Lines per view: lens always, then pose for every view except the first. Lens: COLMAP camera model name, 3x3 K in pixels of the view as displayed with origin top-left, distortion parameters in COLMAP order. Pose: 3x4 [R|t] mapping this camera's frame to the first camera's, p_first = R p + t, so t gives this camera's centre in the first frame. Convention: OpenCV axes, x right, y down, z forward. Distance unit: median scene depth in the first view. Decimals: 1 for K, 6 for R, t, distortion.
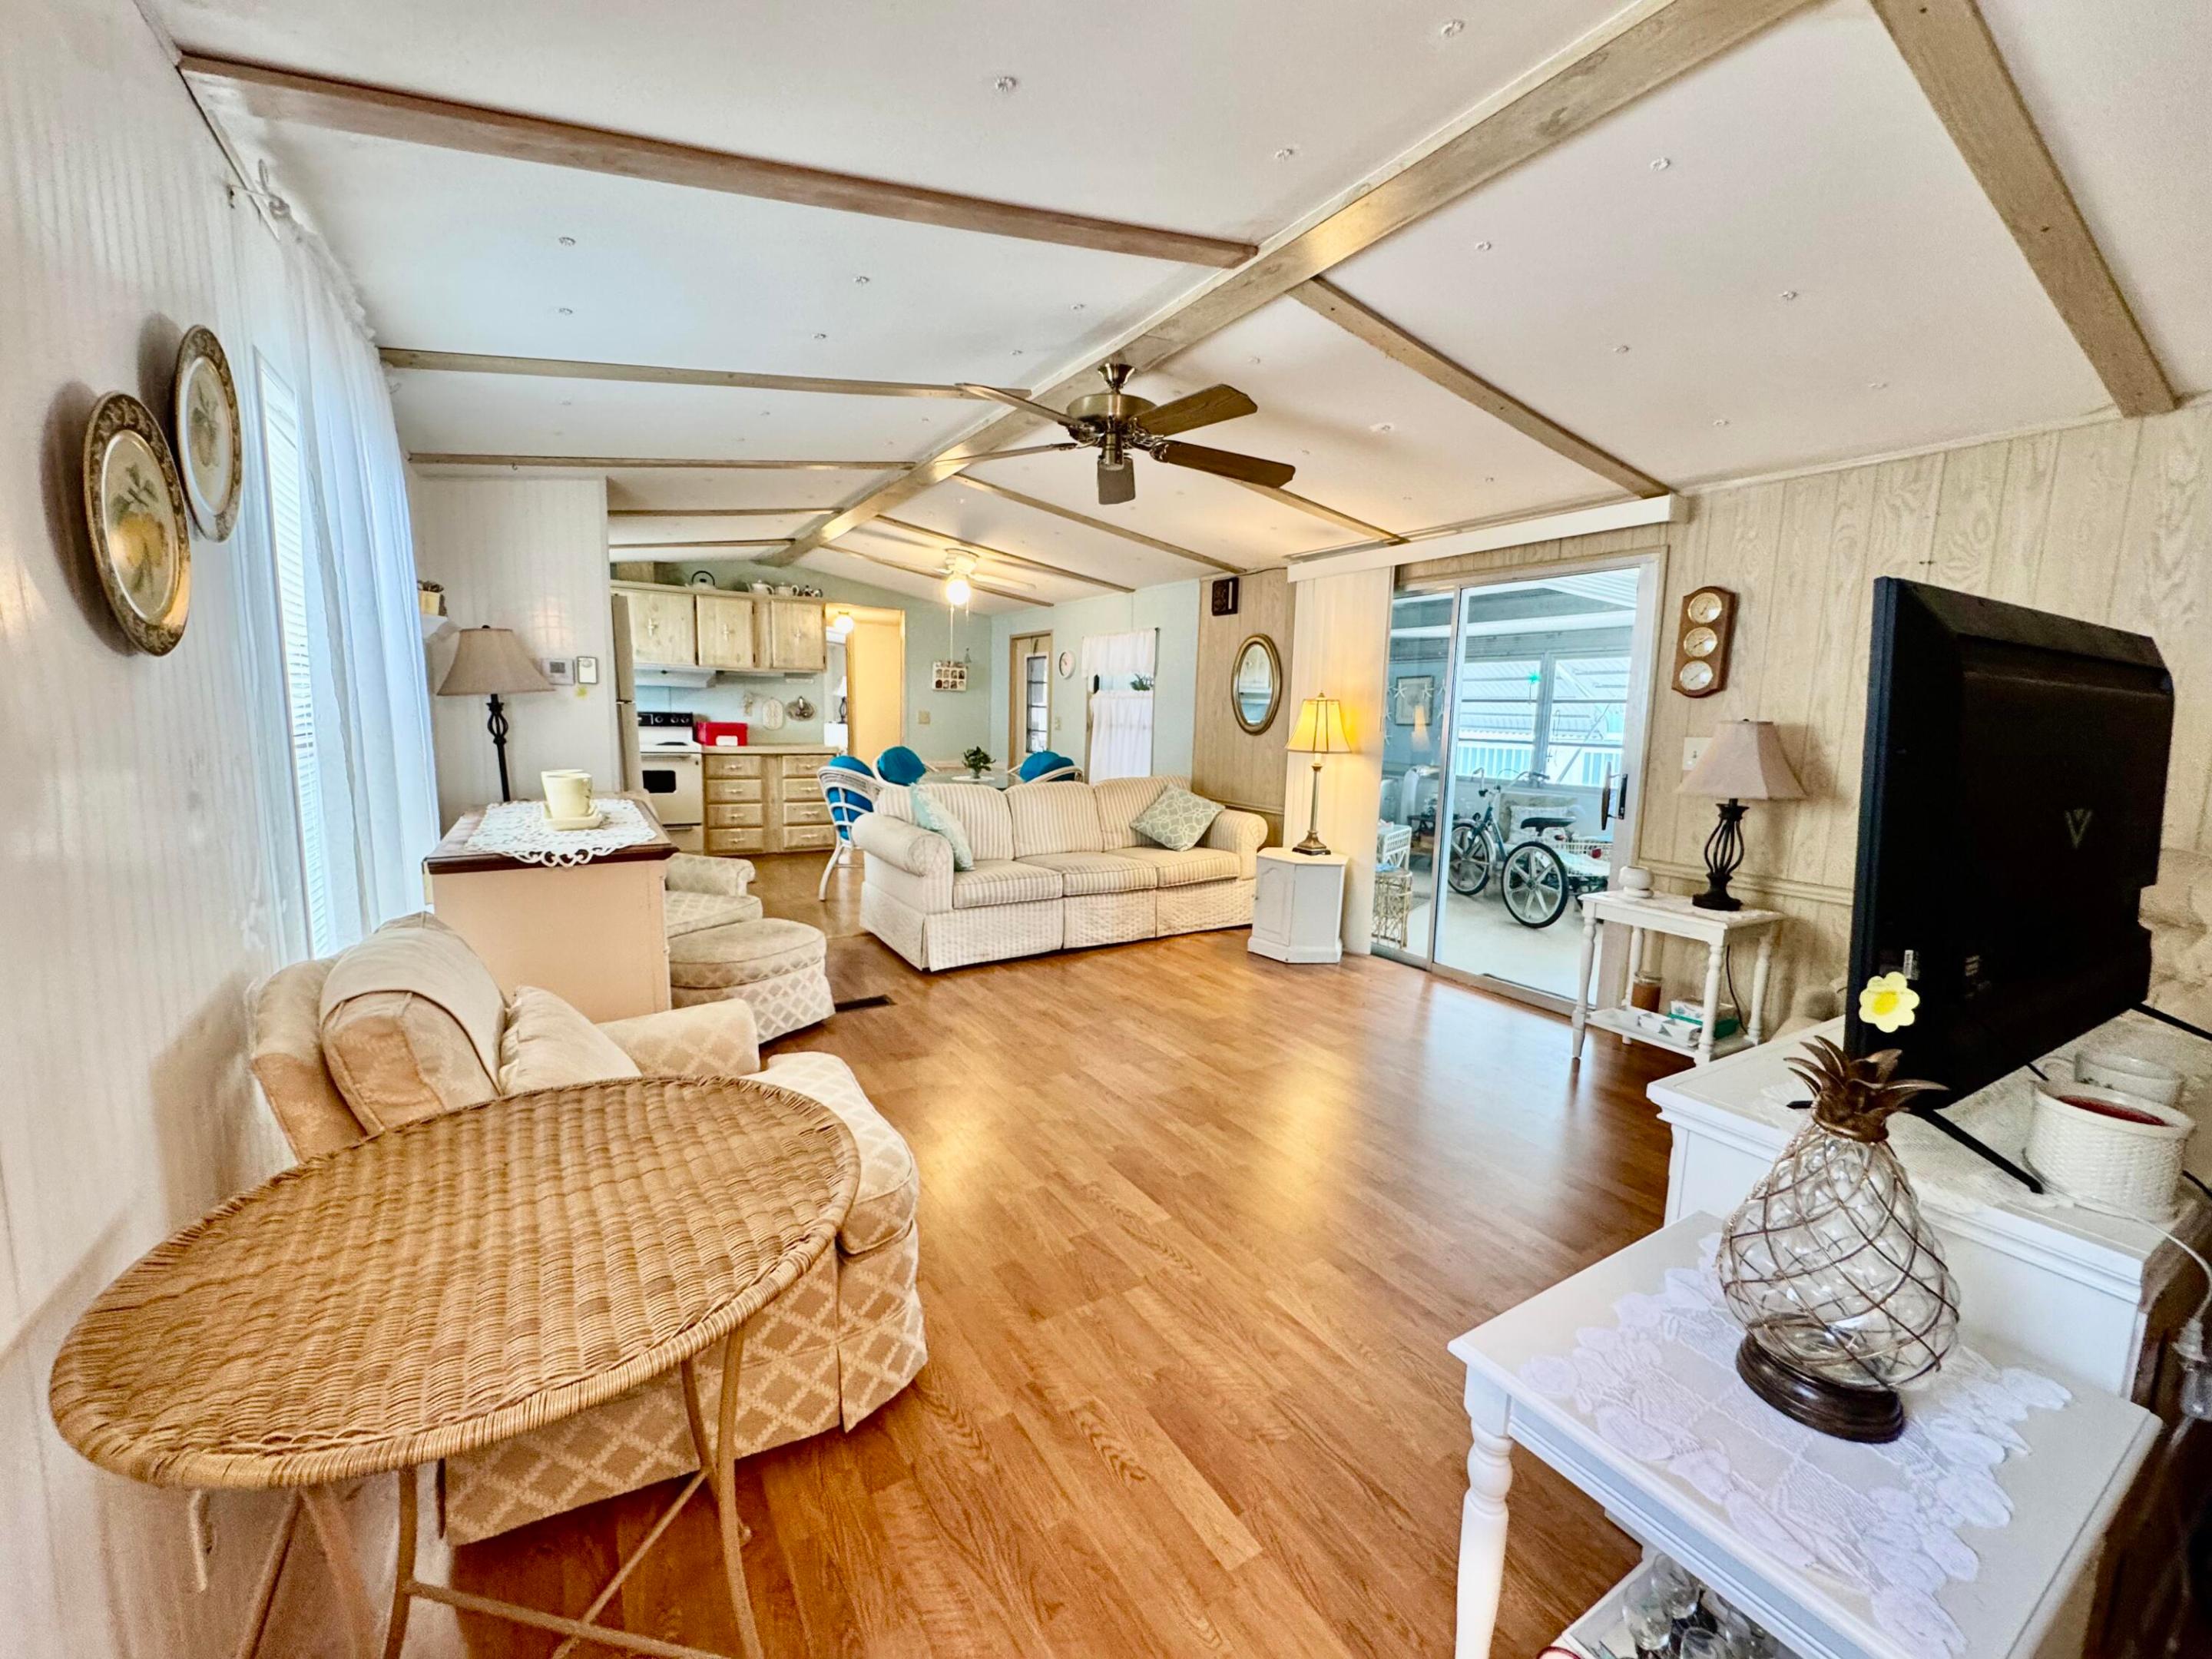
lens RADIAL K [[887.8, 0, 1109.2], [0, 887.8, 826.5], [0, 0, 1]] dist [-0.004026, 0.001488]
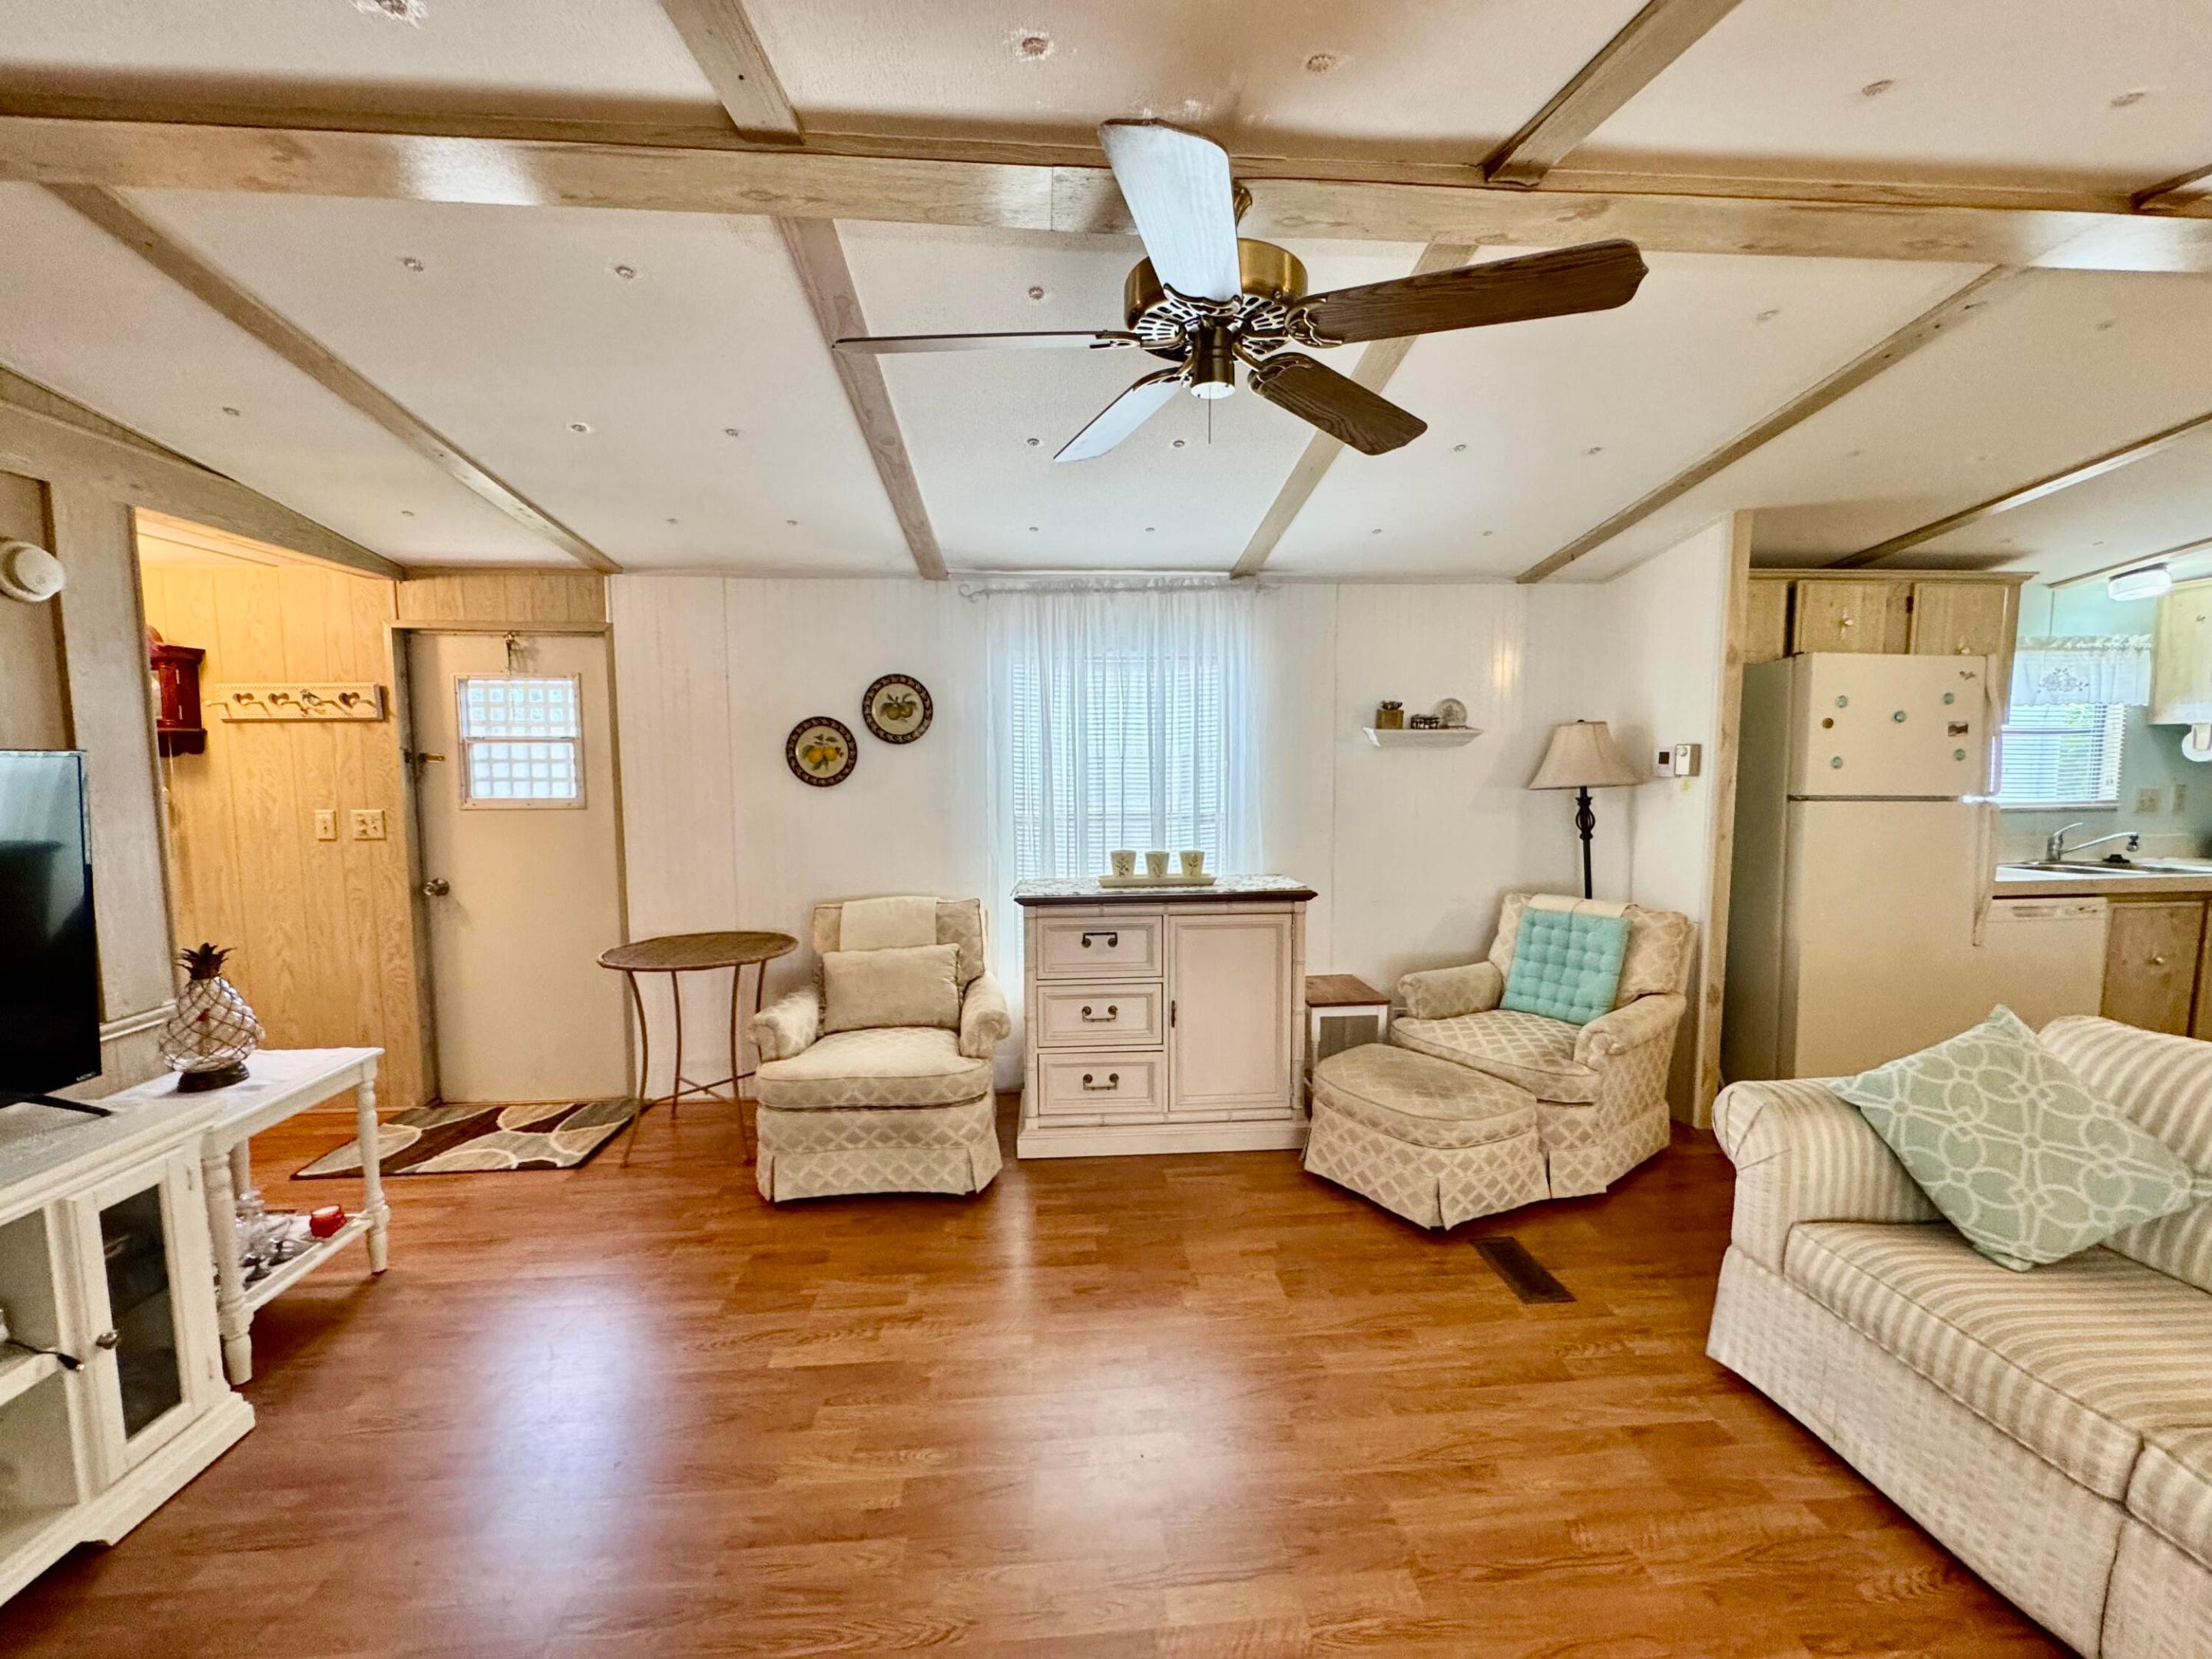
lens RADIAL K [[887.8, 0, 1129.6], [0, 887.8, 825.8], [0, 0, 1]] dist [-0.004026, 0.001488]
pose [[-0.443692, 0.050654, -0.894747, 0.451094], [-0.124547, 0.985227, 0.117538, -0.176822], [0.887483, 0.163589, -0.430829, 1.080043]]
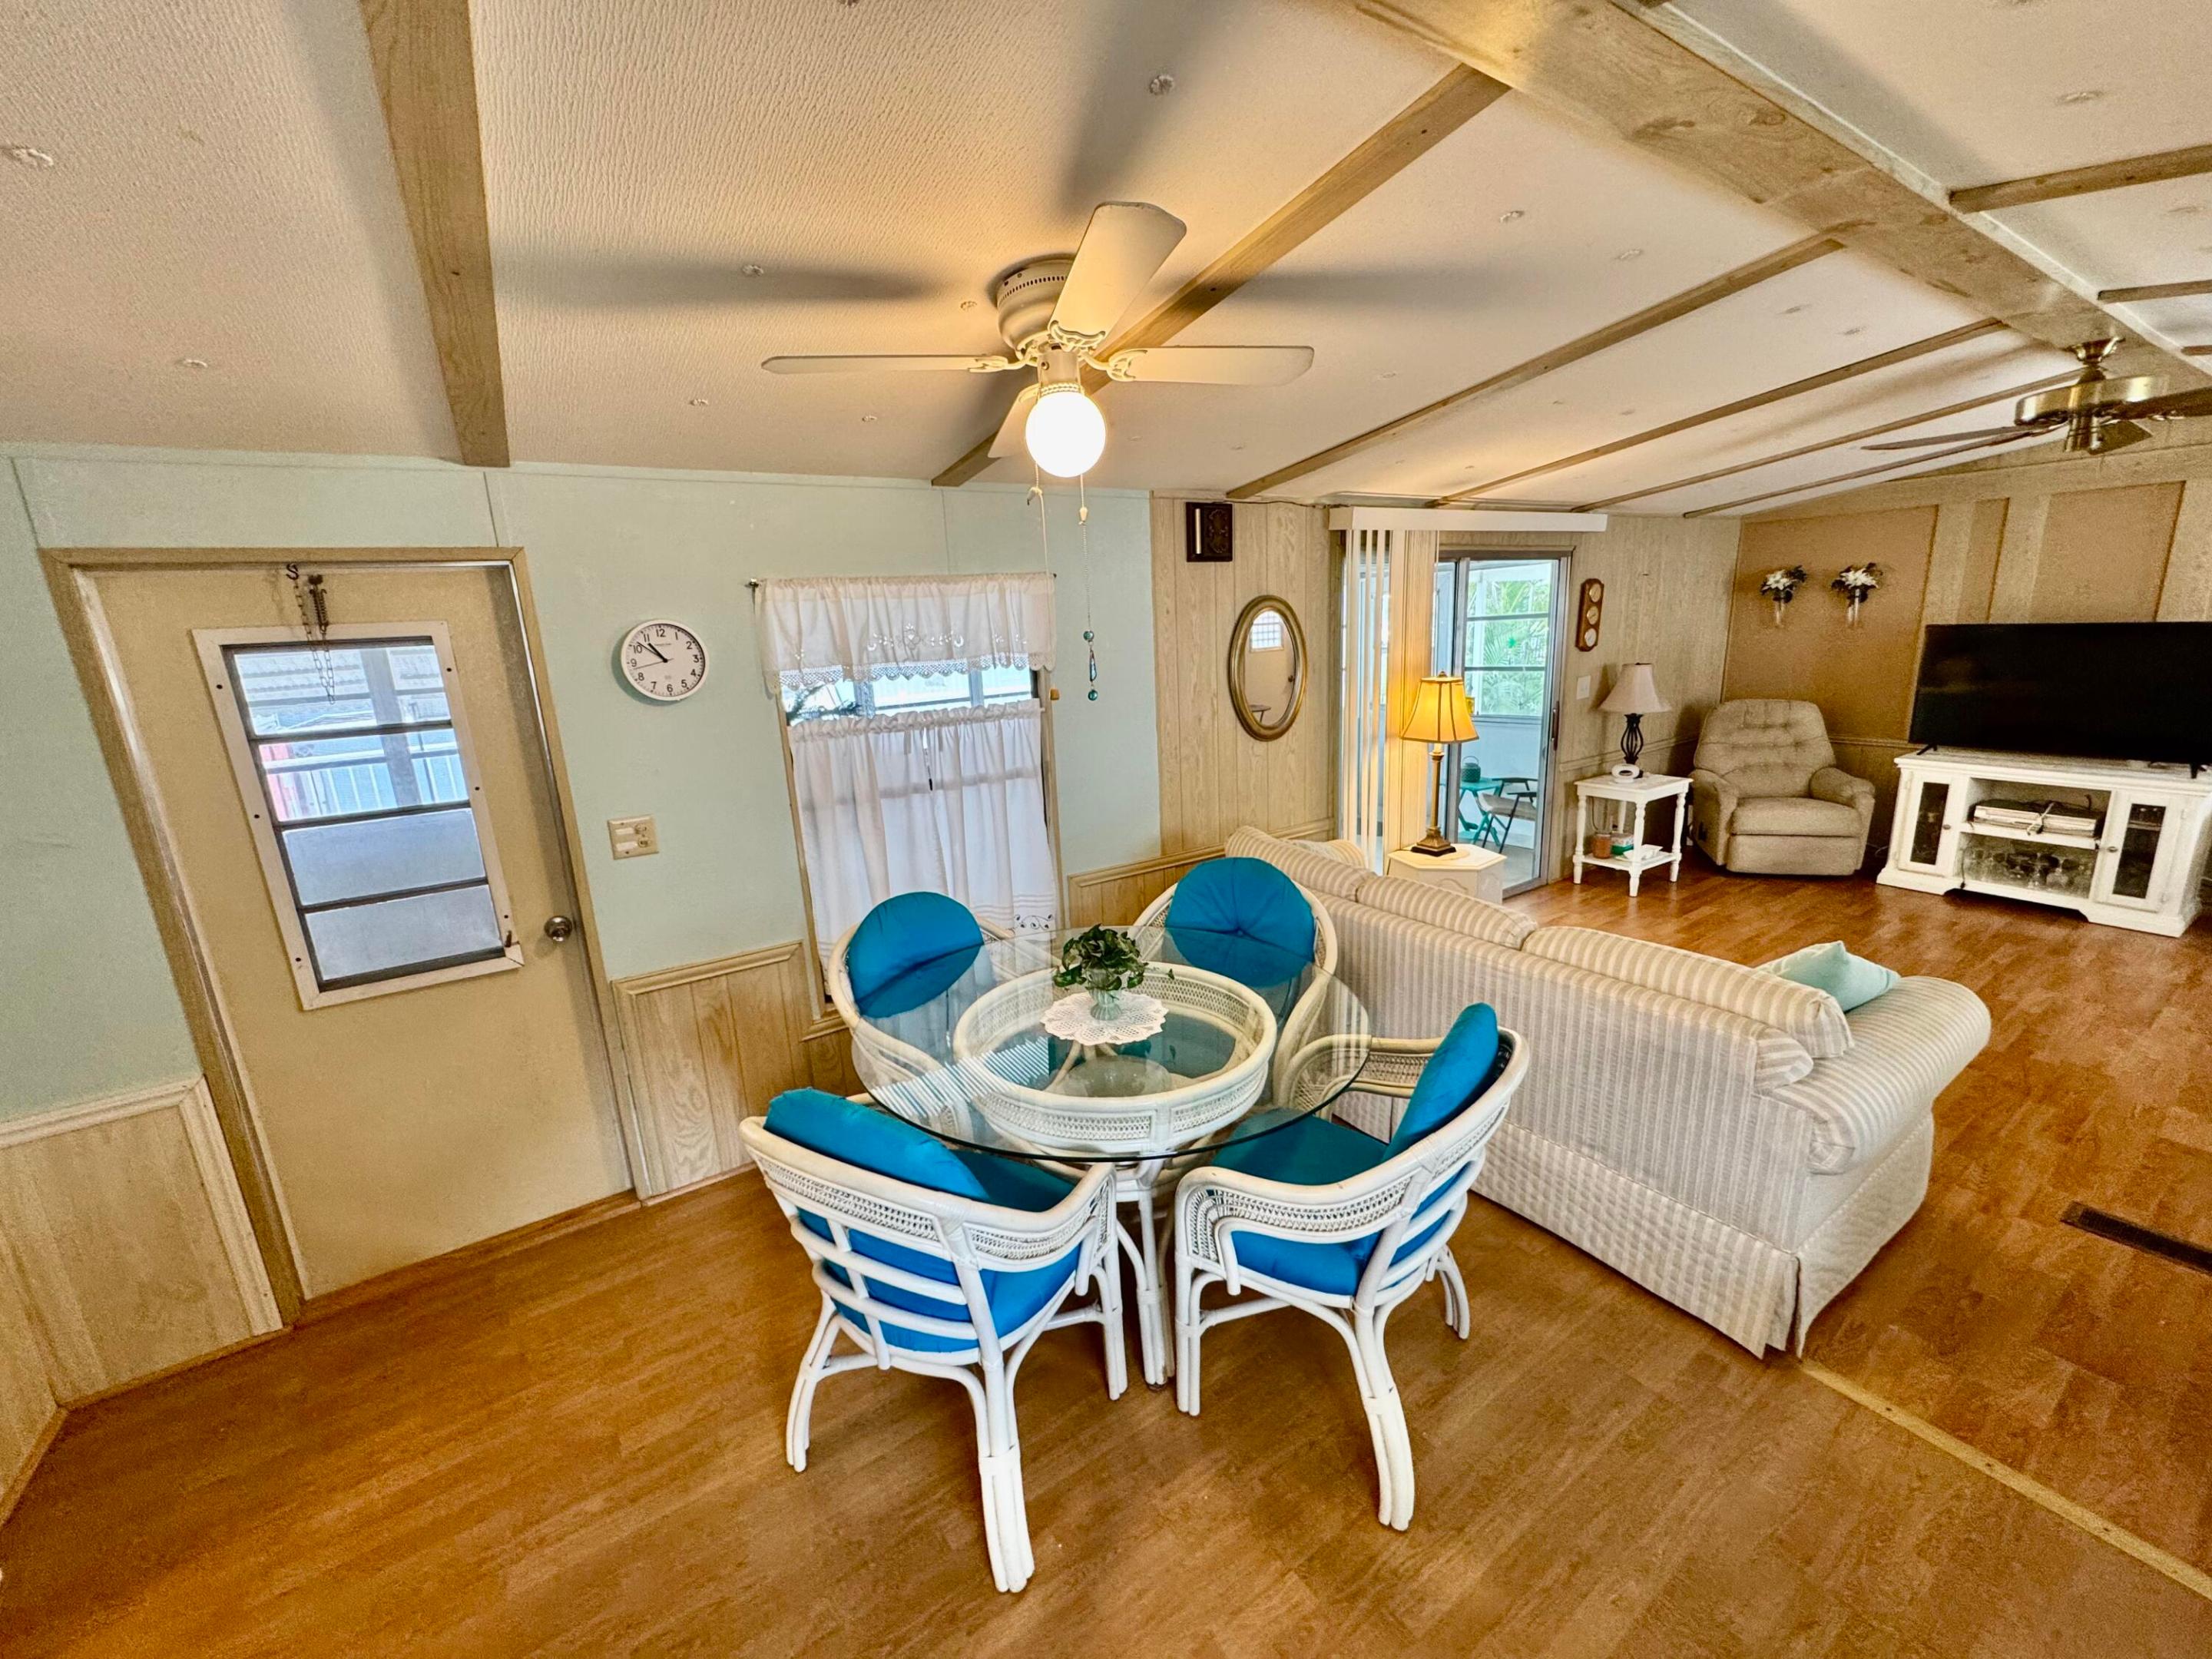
lens RADIAL K [[887.8, 0, 1101.9], [0, 887.8, 814.9], [0, 0, 1]] dist [-0.004026, 0.001488]
pose [[-0.029026, -0.242646, 0.969681, -0.848838], [0.175672, 0.953752, 0.243918, -0.387638], [-0.984021, 0.177426, 0.014942, 1.812909]]
